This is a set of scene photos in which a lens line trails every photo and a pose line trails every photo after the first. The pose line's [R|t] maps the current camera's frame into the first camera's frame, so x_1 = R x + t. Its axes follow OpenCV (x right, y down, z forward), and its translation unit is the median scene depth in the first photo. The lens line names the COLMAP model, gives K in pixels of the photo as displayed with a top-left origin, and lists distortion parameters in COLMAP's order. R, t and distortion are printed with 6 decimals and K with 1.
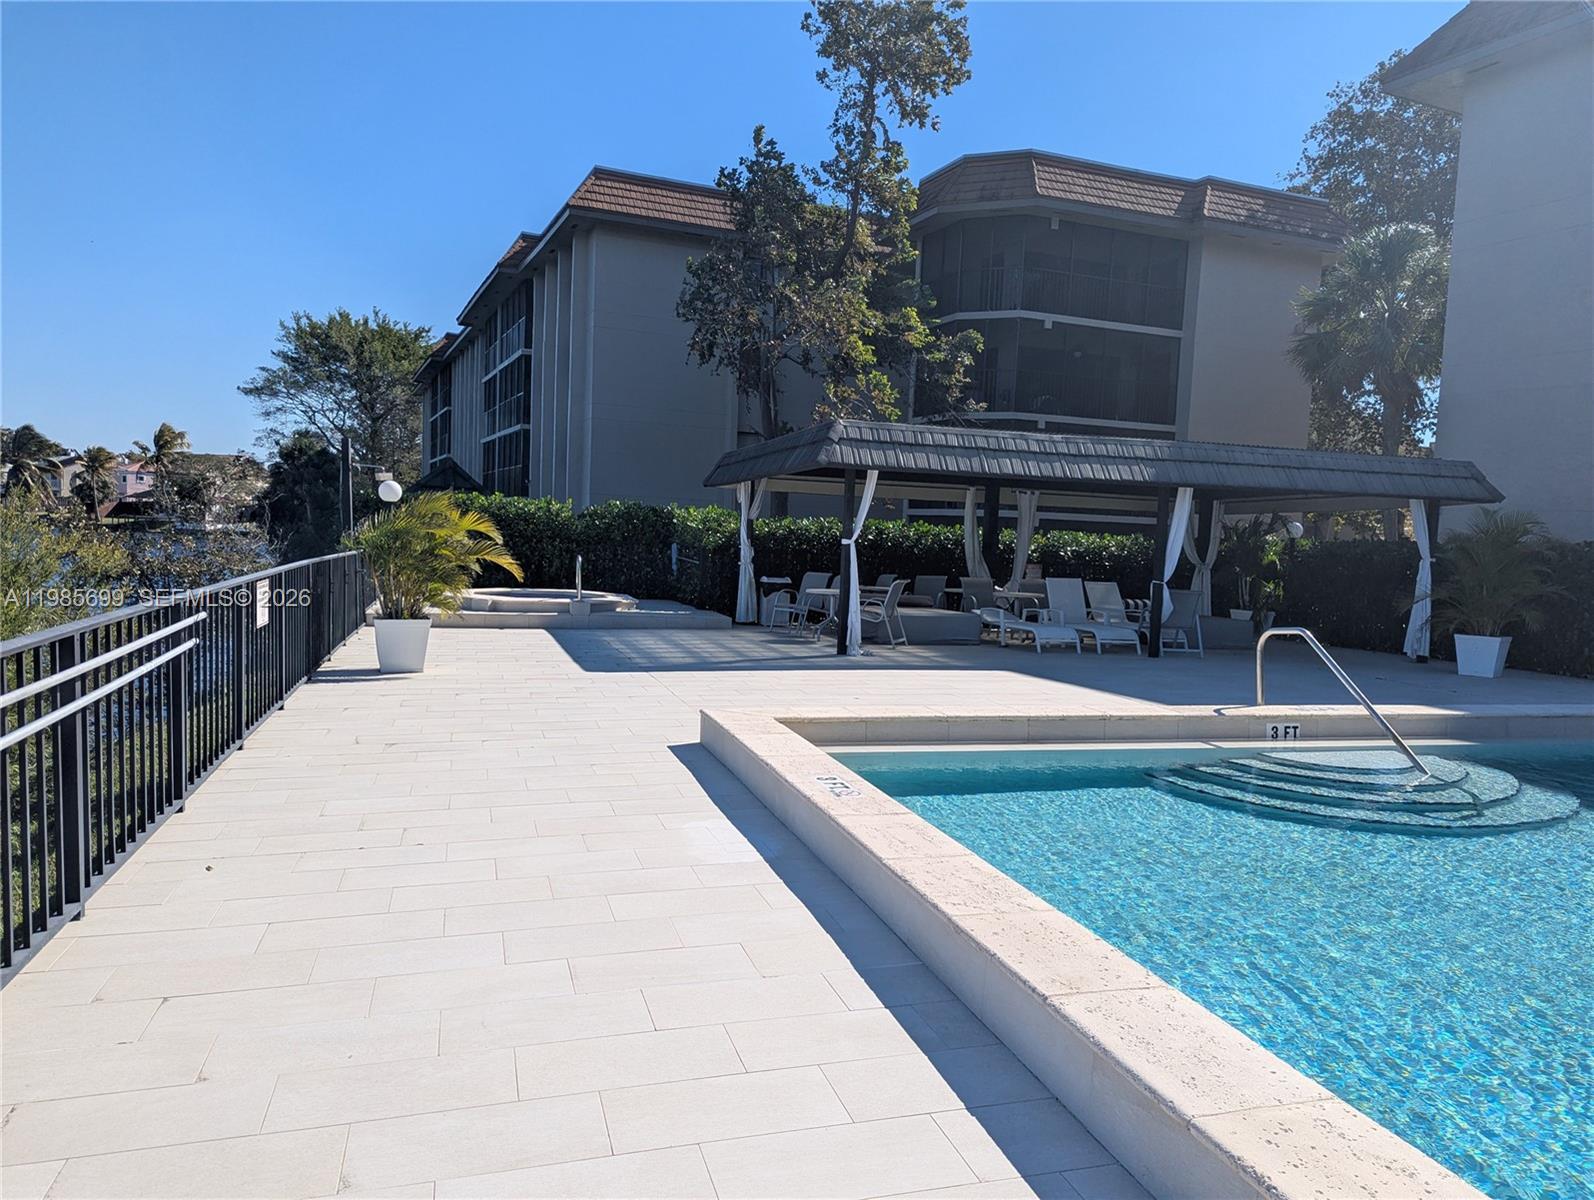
lens RADIAL K [[1115.2, 0, 797.6], [0, 1115.2, 621.8], [0, 0, 1]] dist [0.062529, -0.047761]
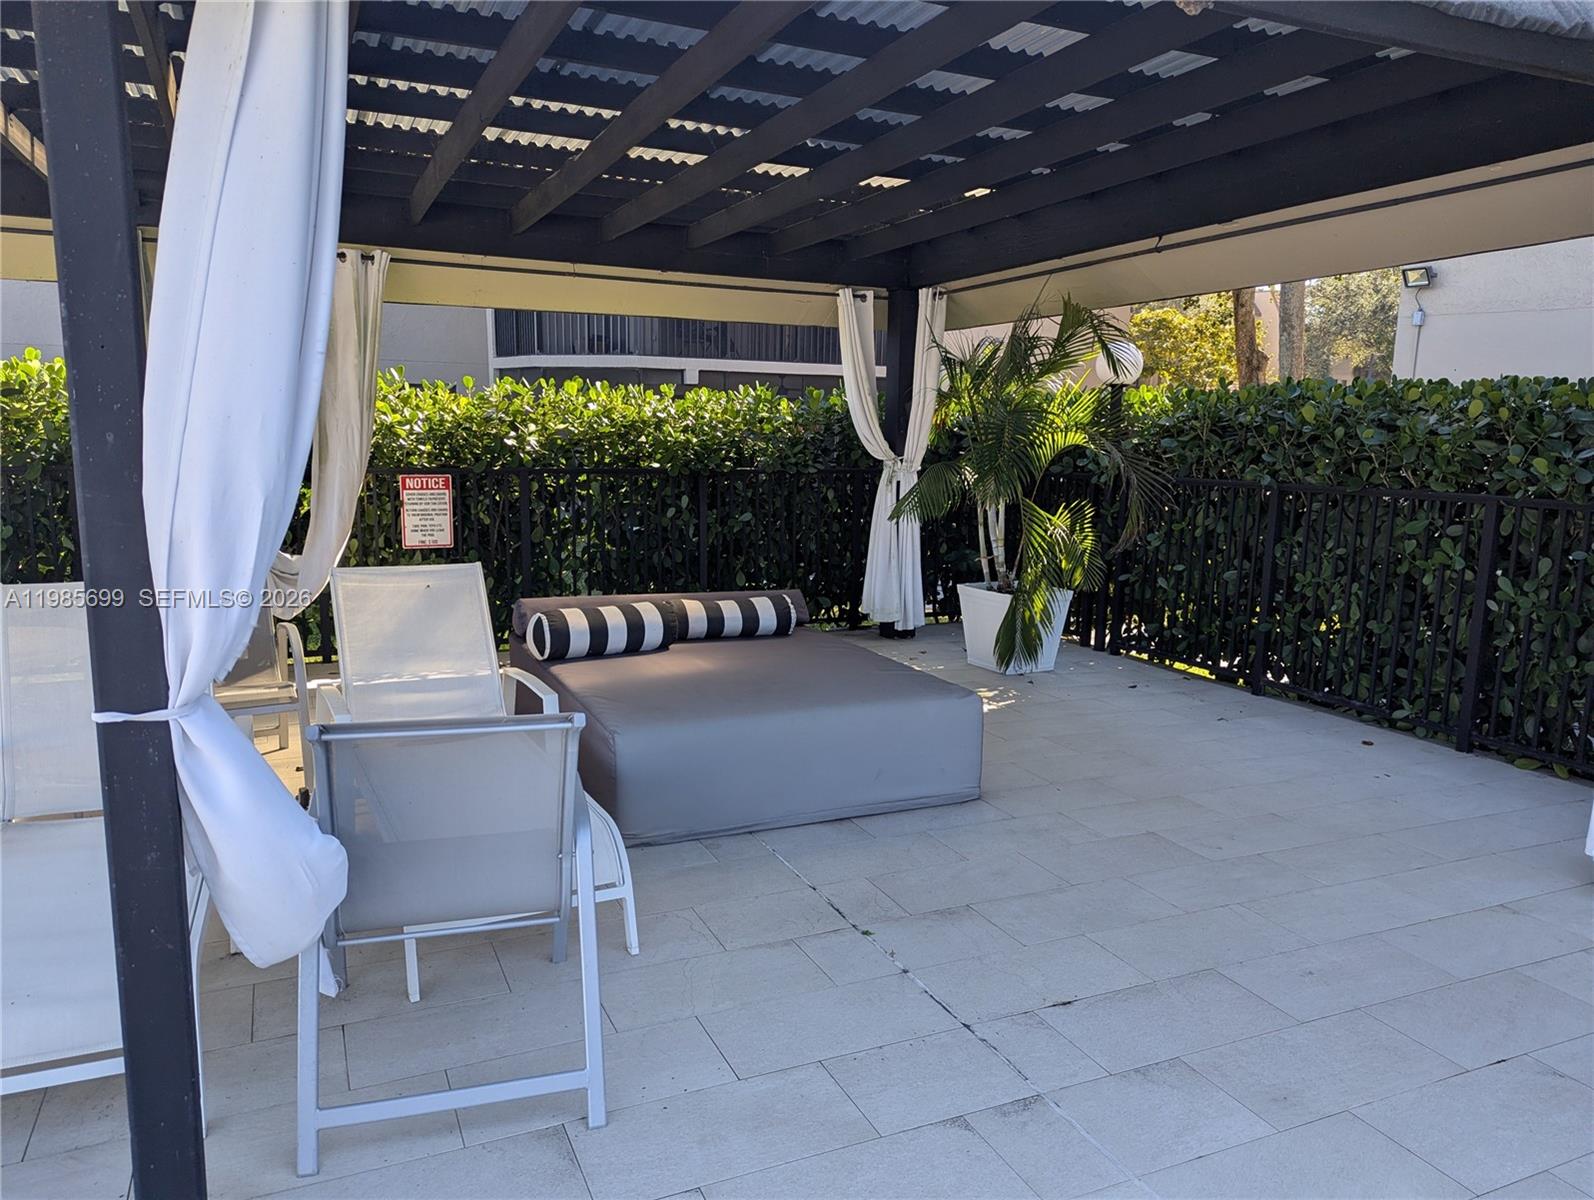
lens RADIAL K [[1115.2, 0, 786.8], [0, 1115.2, 602.5], [0, 0, 1]] dist [0.062529, -0.047761]
pose [[0.987524, -0.051386, 0.148849, 0.208360], [0.036778, 0.994379, 0.099282, -0.033079], [-0.153114, -0.092569, 0.983863, 0.491534]]
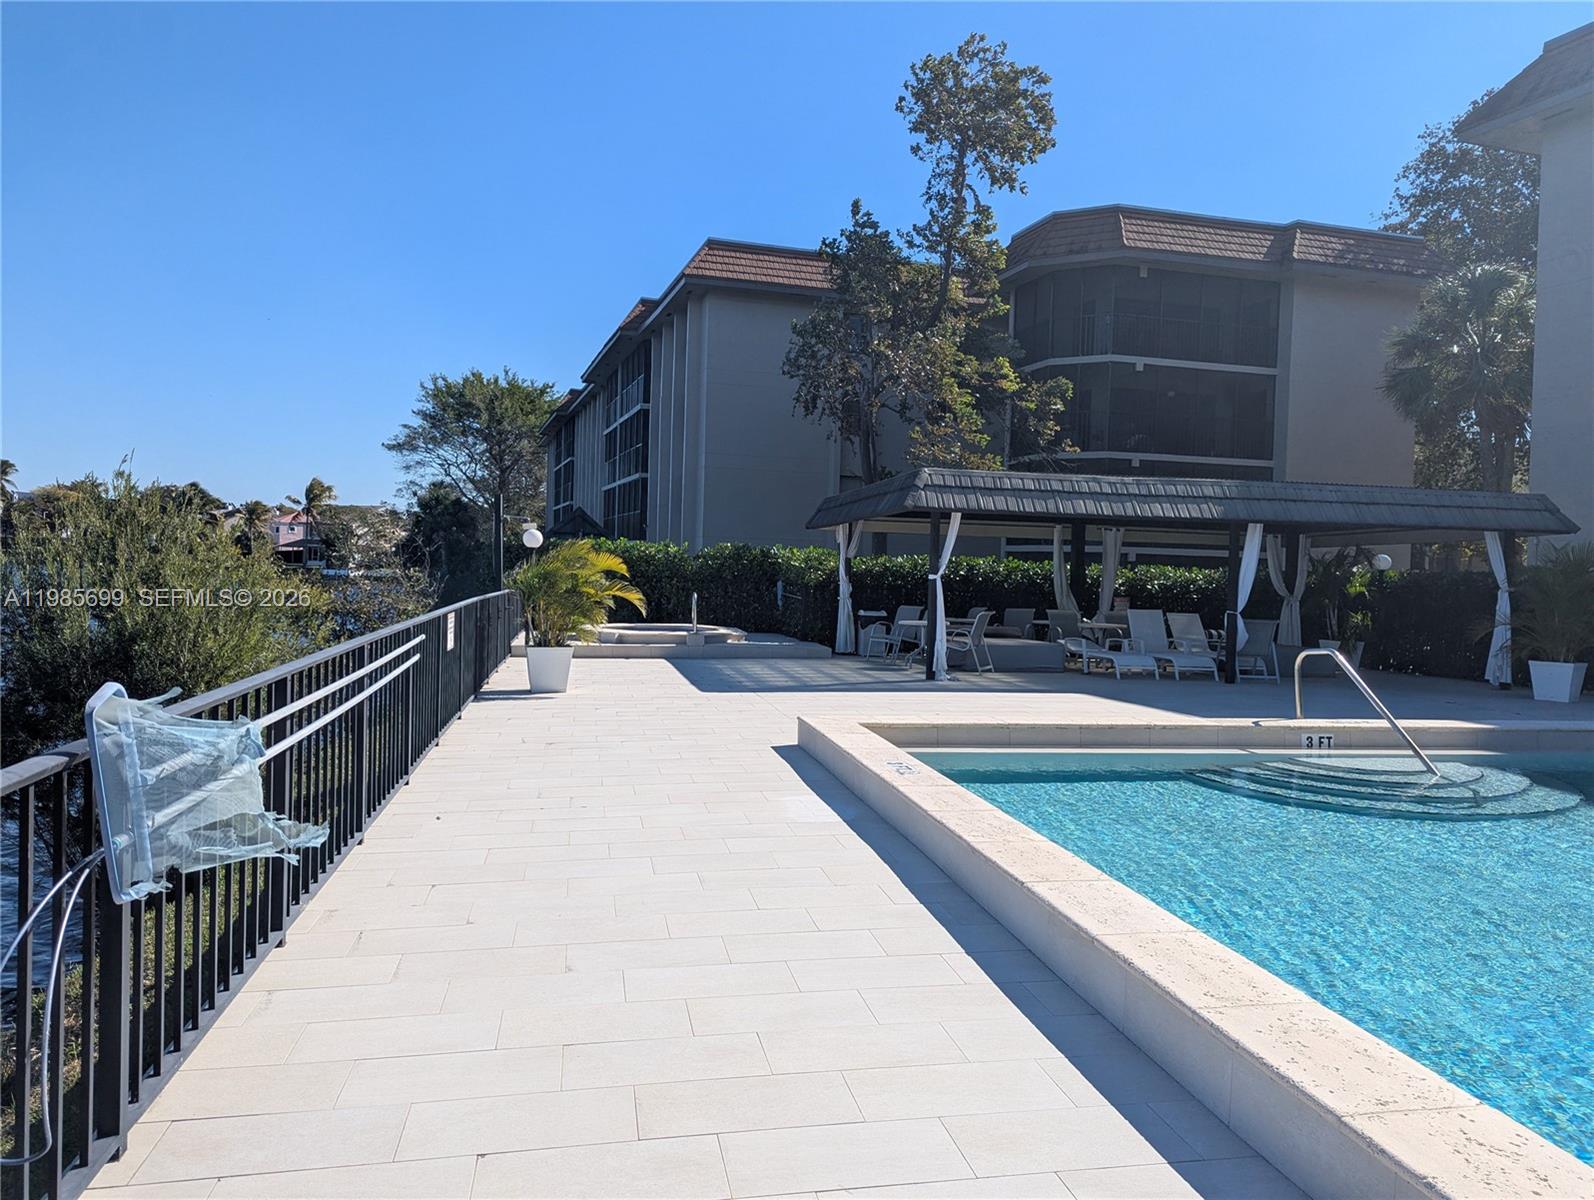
lens RADIAL K [[1115.2, 0, 787.3], [0, 1115.2, 593.9], [0, 0, 1]] dist [0.062529, -0.047761]
pose [[0.994343, -0.010208, -0.105727, 0.008712], [0.003884, 0.998200, -0.059842, 0.005381], [0.106148, 0.059092, 0.992593, -0.058417]]
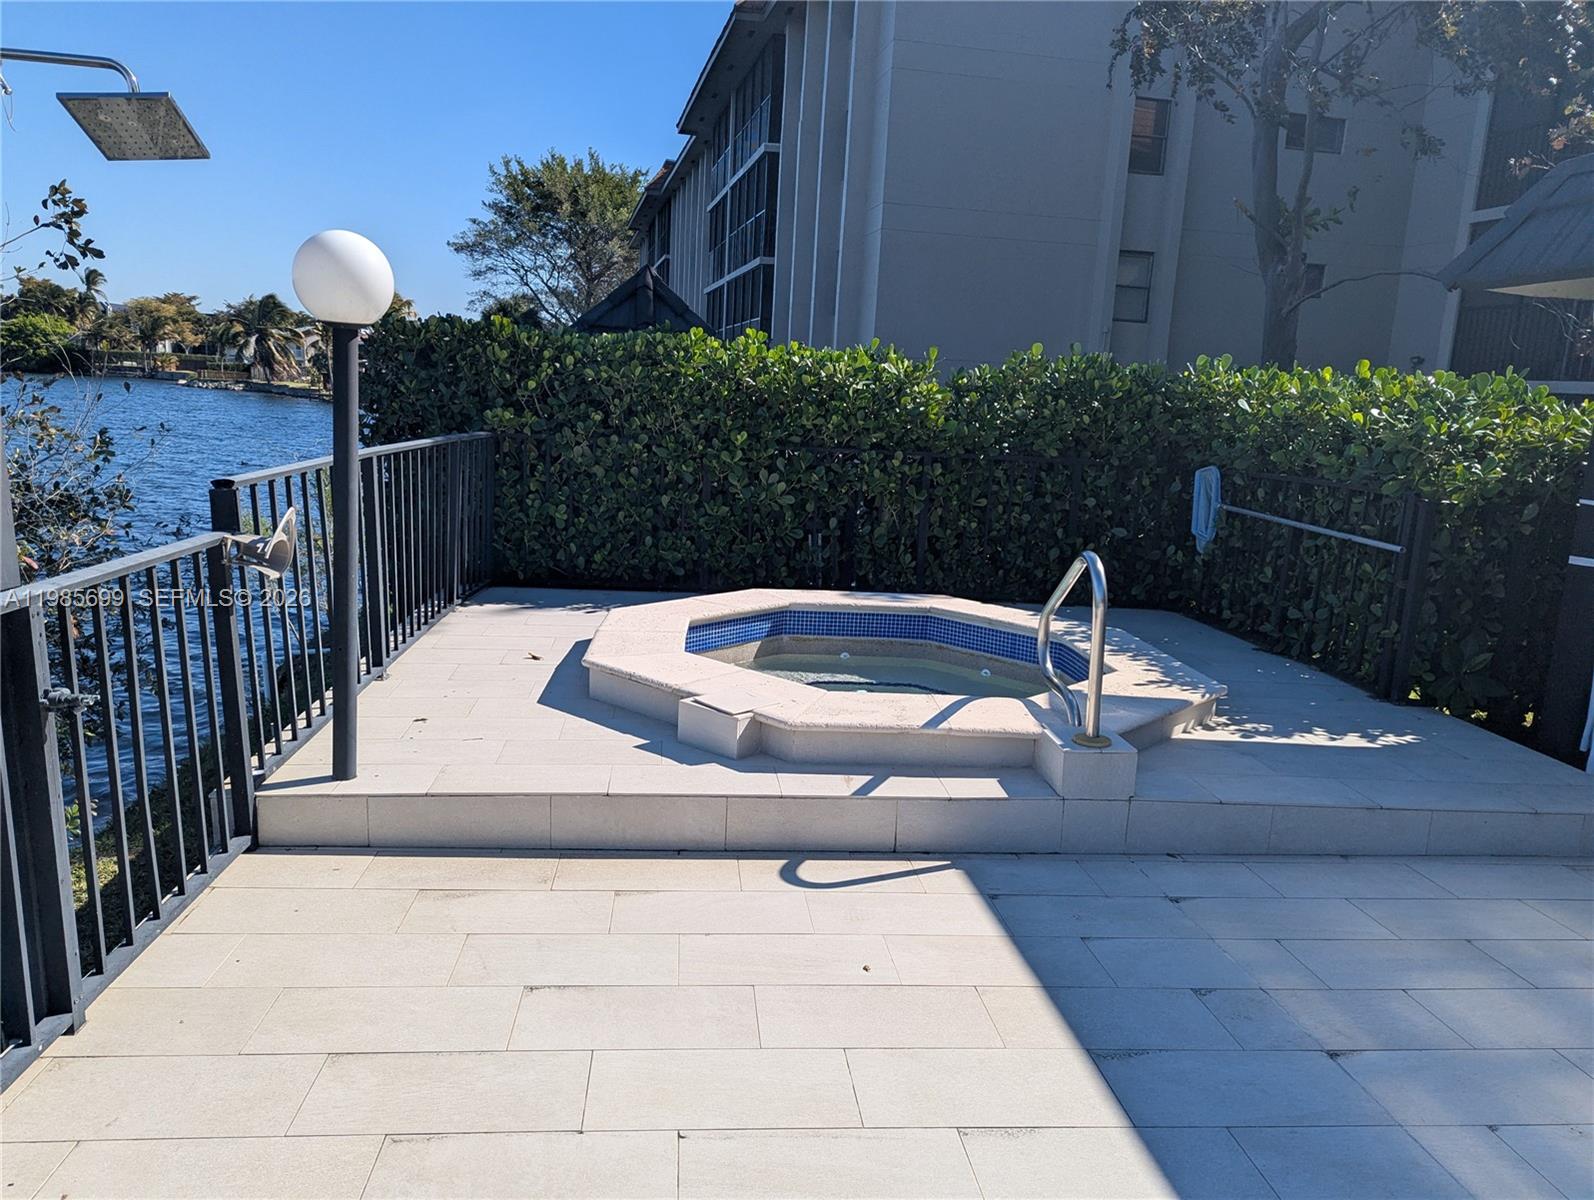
lens RADIAL K [[1115.2, 0, 798.9], [0, 1115.2, 615.3], [0, 0, 1]] dist [0.062529, -0.047761]
pose [[0.982234, 0.045584, -0.182041, -0.132254], [-0.026760, 0.994159, 0.104556, -0.043394], [0.185744, -0.097827, 0.977716, 0.460413]]
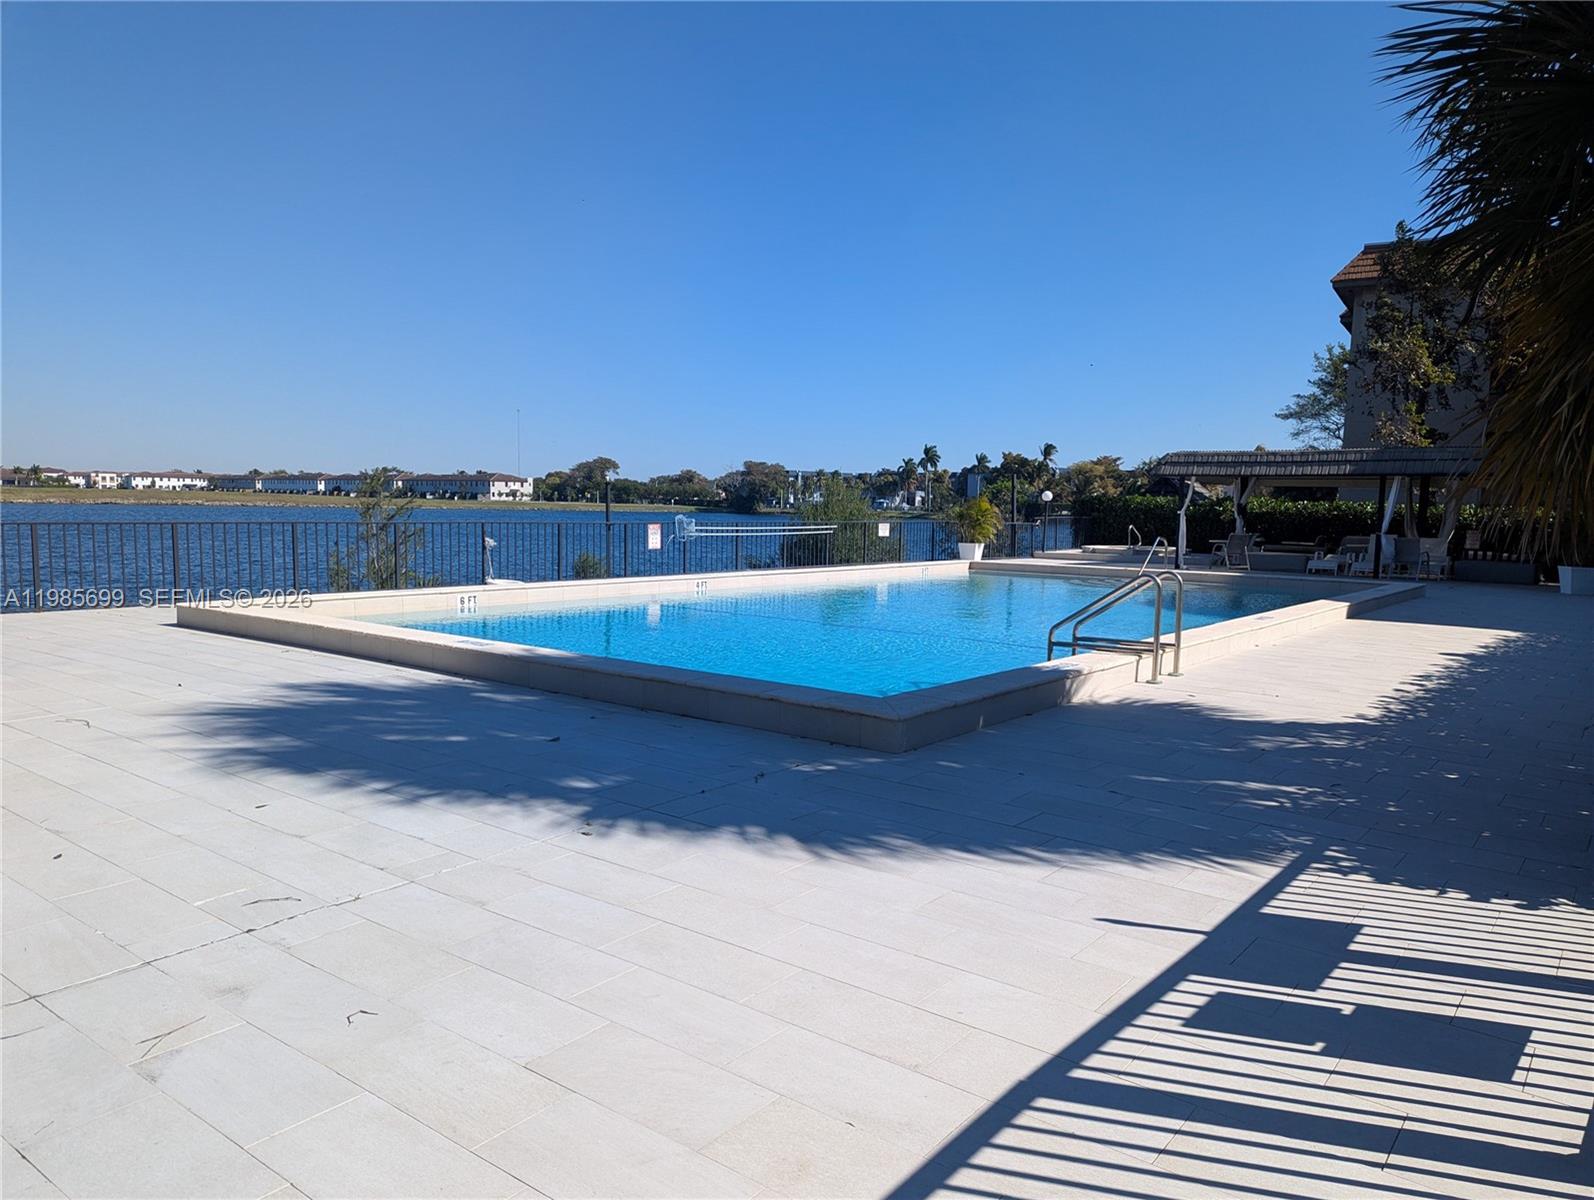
lens RADIAL K [[1115.2, 0, 802.3], [0, 1115.2, 598.7], [0, 0, 1]] dist [0.062529, -0.047761]
pose [[0.583935, 0.038900, -0.810868, 0.647183], [-0.061887, 0.998078, 0.003315, 0.059408], [0.809438, 0.048247, 0.585220, -0.362290]]
